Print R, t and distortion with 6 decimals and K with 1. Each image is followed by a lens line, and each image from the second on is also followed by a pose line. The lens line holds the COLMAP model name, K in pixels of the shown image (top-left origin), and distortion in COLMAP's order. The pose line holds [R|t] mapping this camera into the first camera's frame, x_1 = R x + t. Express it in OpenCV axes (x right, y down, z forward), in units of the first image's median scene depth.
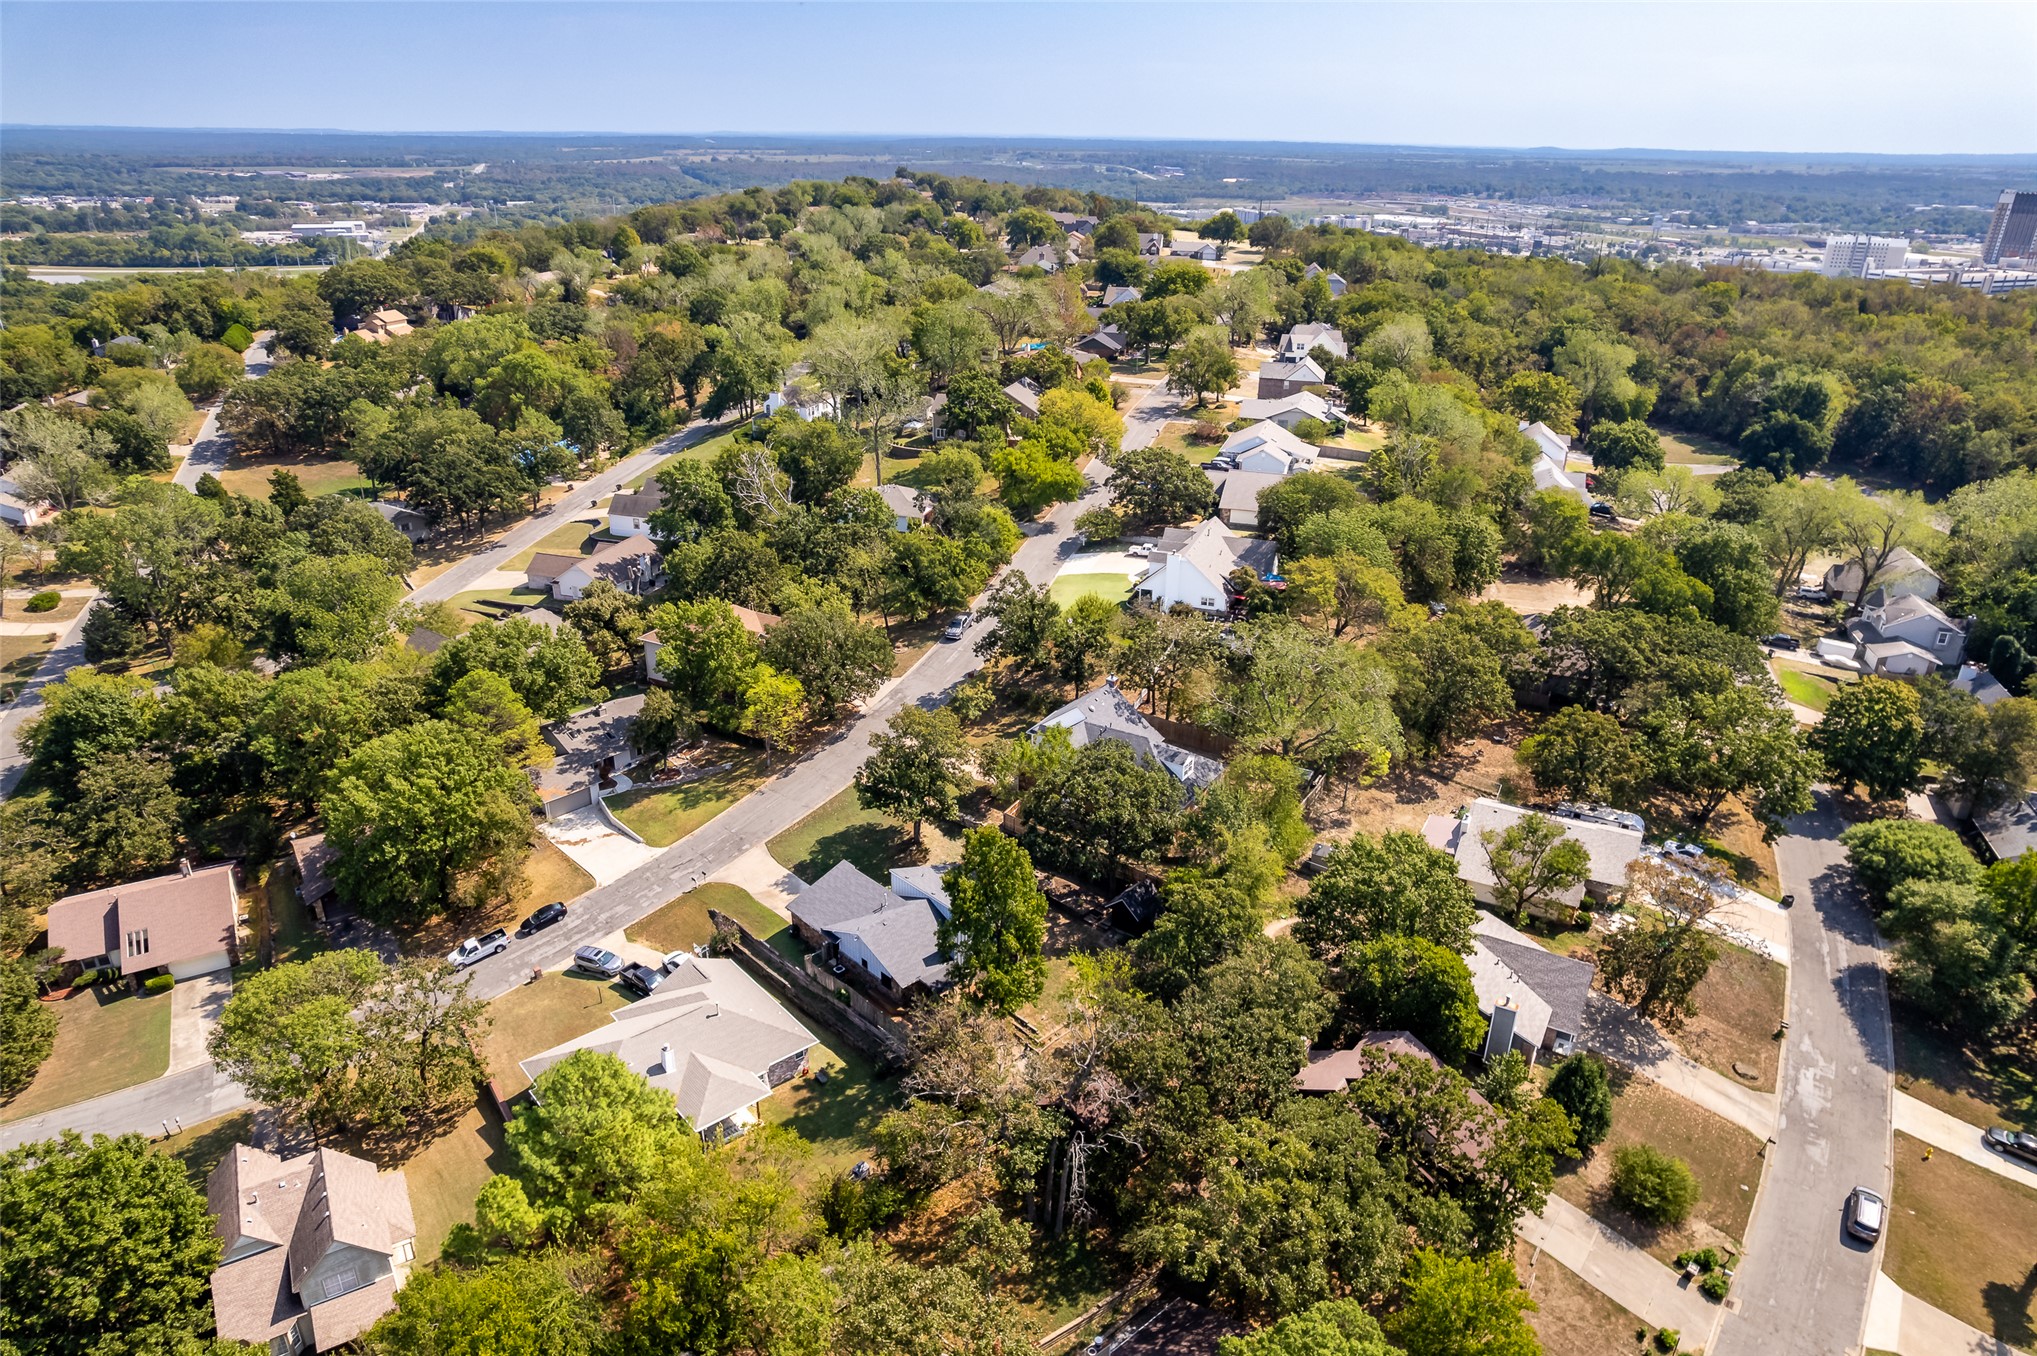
lens RADIAL K [[1304.6, 0, 1026.6], [0, 1304.6, 677.6], [0, 0, 1]] dist [-0.075374, 0.063747]
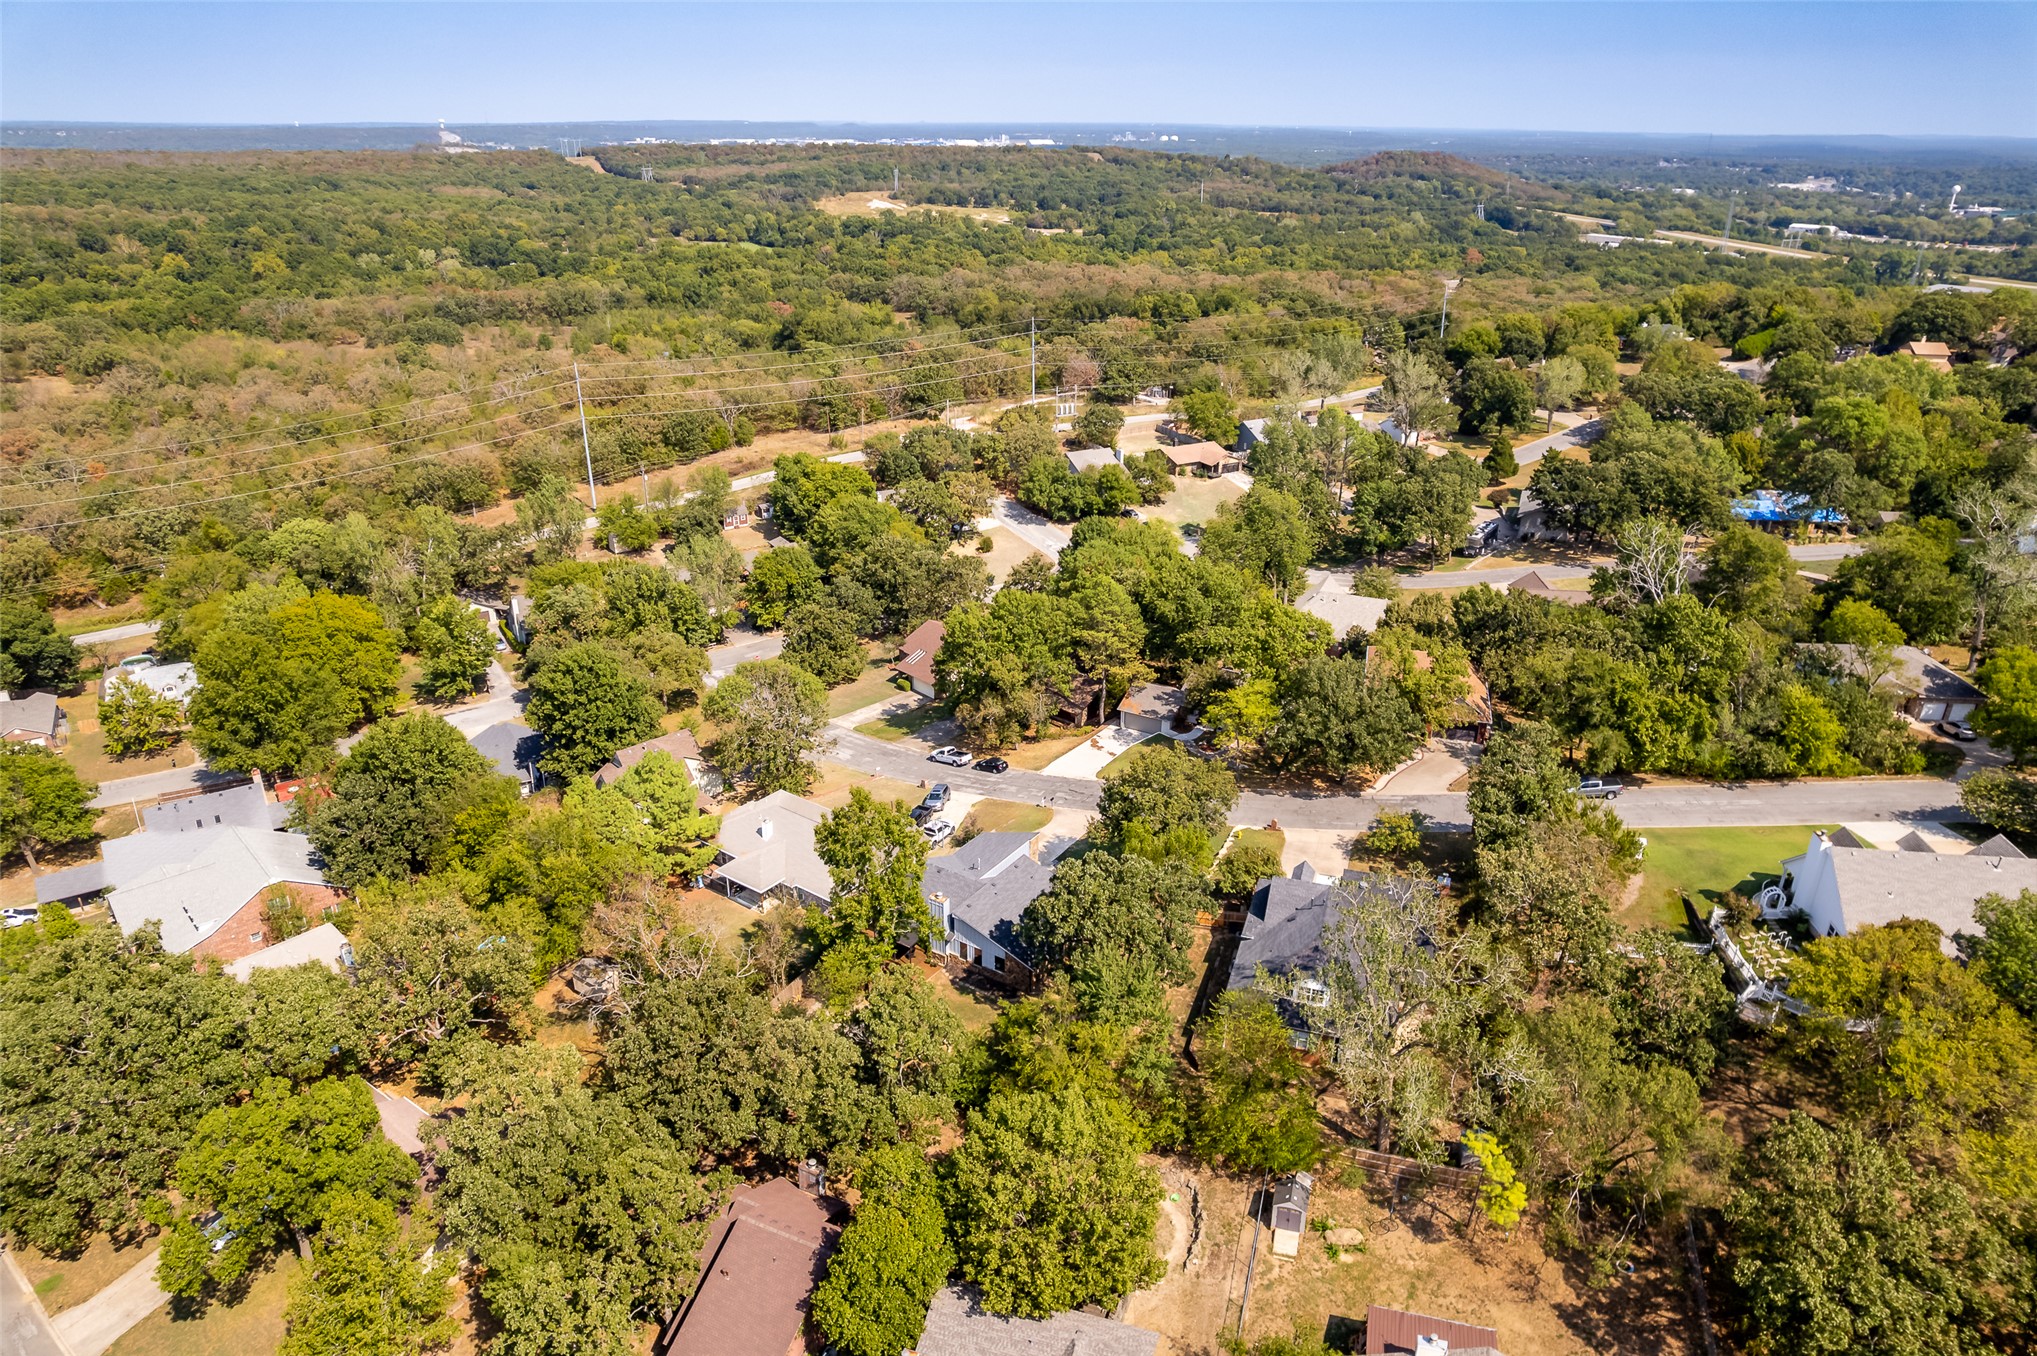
lens RADIAL K [[1304.6, 0, 1024.9], [0, 1304.6, 707.3], [0, 0, 1]] dist [-0.075374, 0.063747]
pose [[0.220789, 0.396403, -0.891132, 0.632031], [-0.387181, 0.874225, 0.292953, -0.209334], [0.895178, 0.280348, 0.346499, 0.522755]]
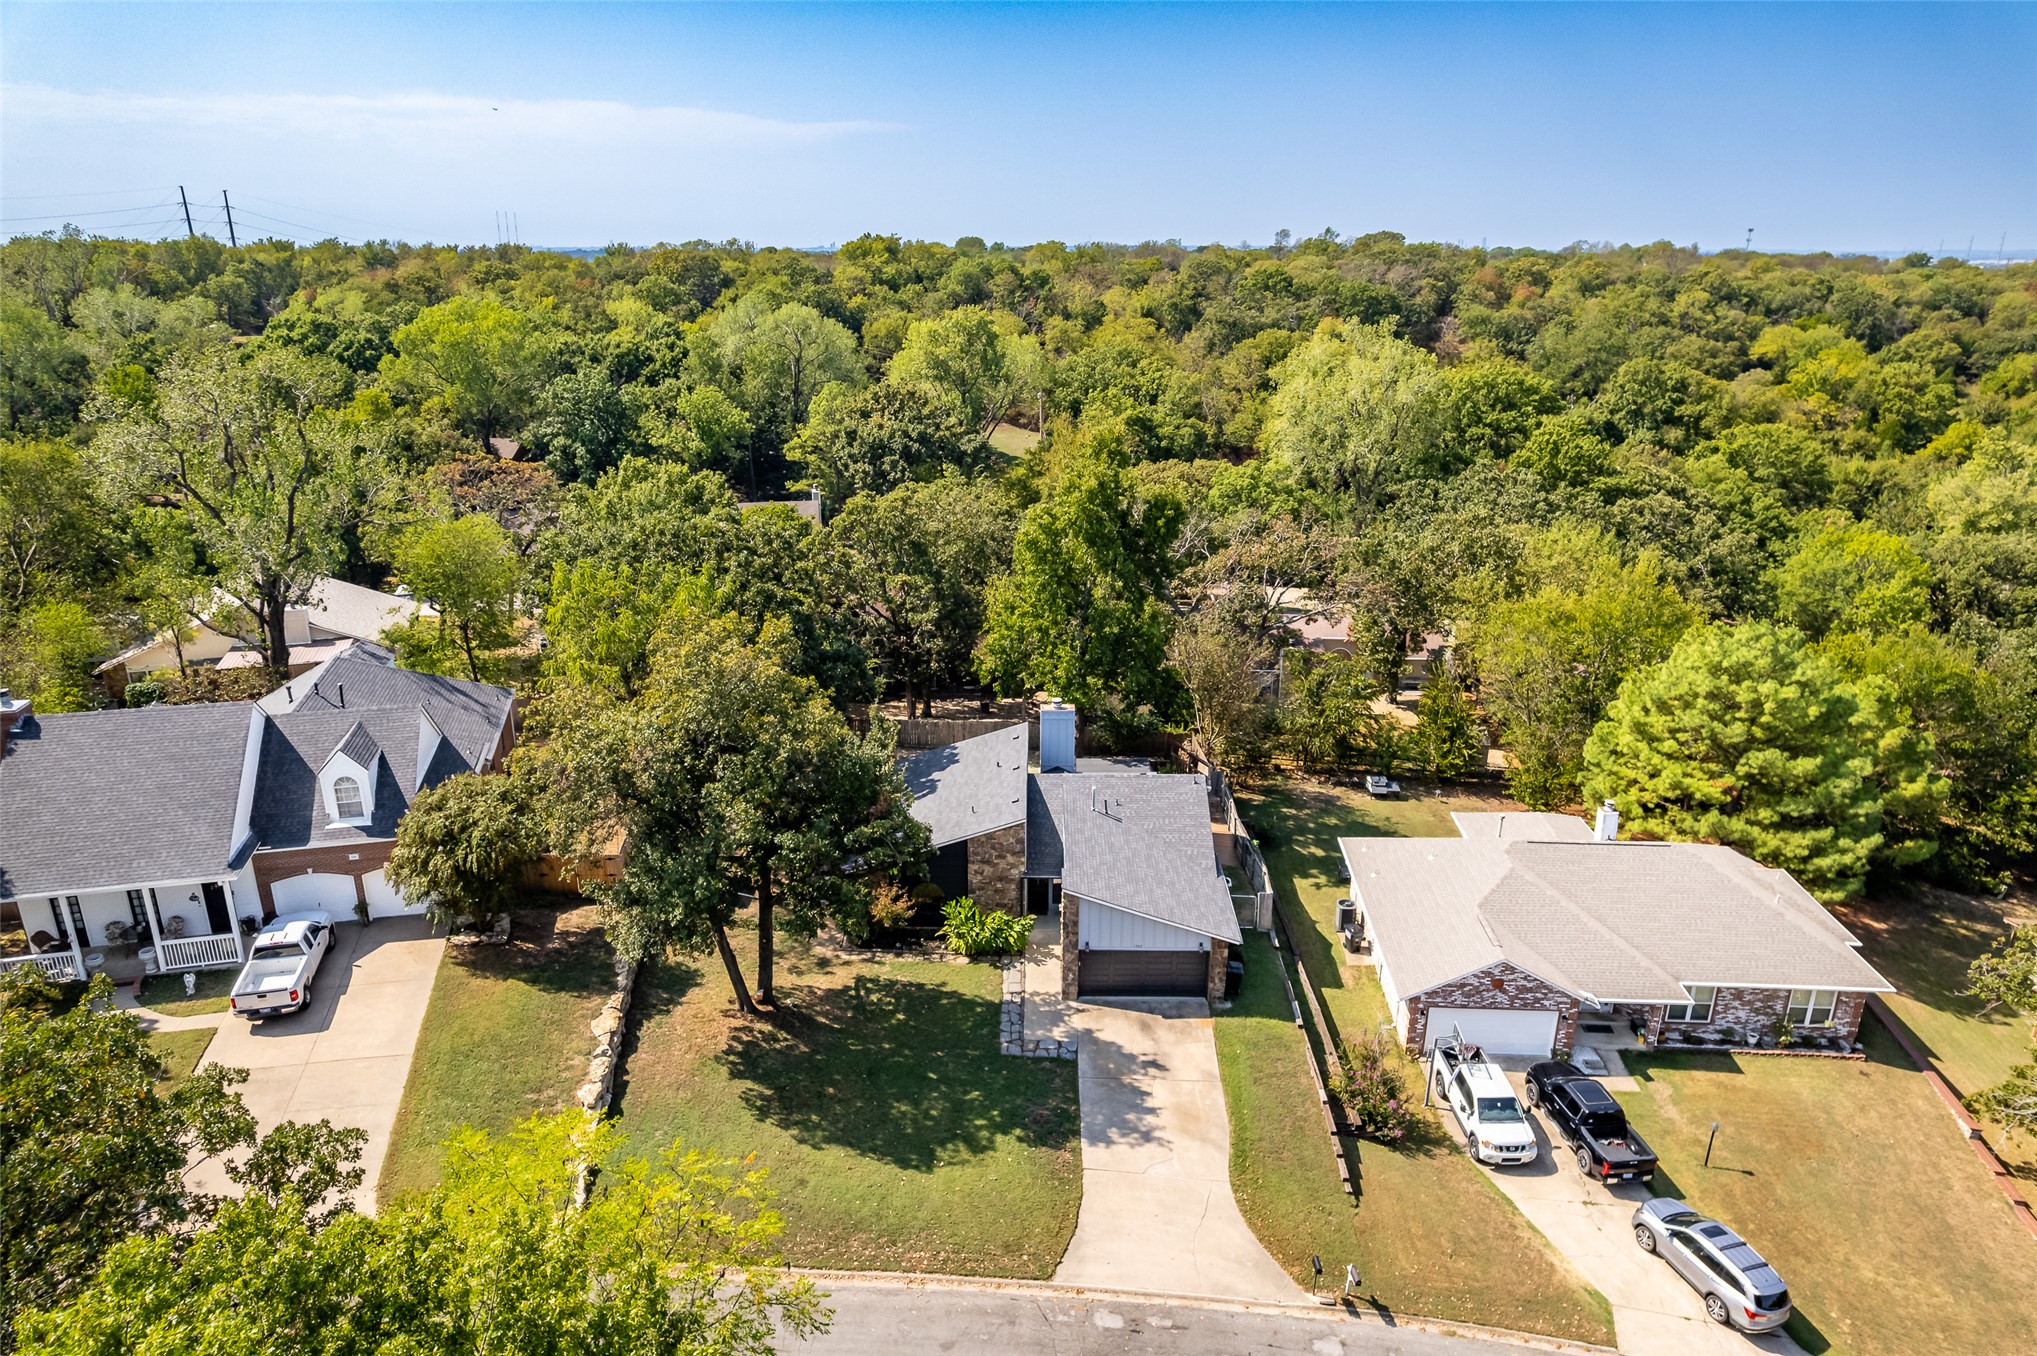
lens RADIAL K [[1304.6, 0, 1019.9], [0, 1304.6, 679.4], [0, 0, 1]] dist [-0.075374, 0.063747]
pose [[-0.707716, -0.241509, 0.663936, -0.327252], [0.266577, 0.779010, 0.567522, -0.119713], [-0.654274, 0.578634, -0.486937, 1.004595]]
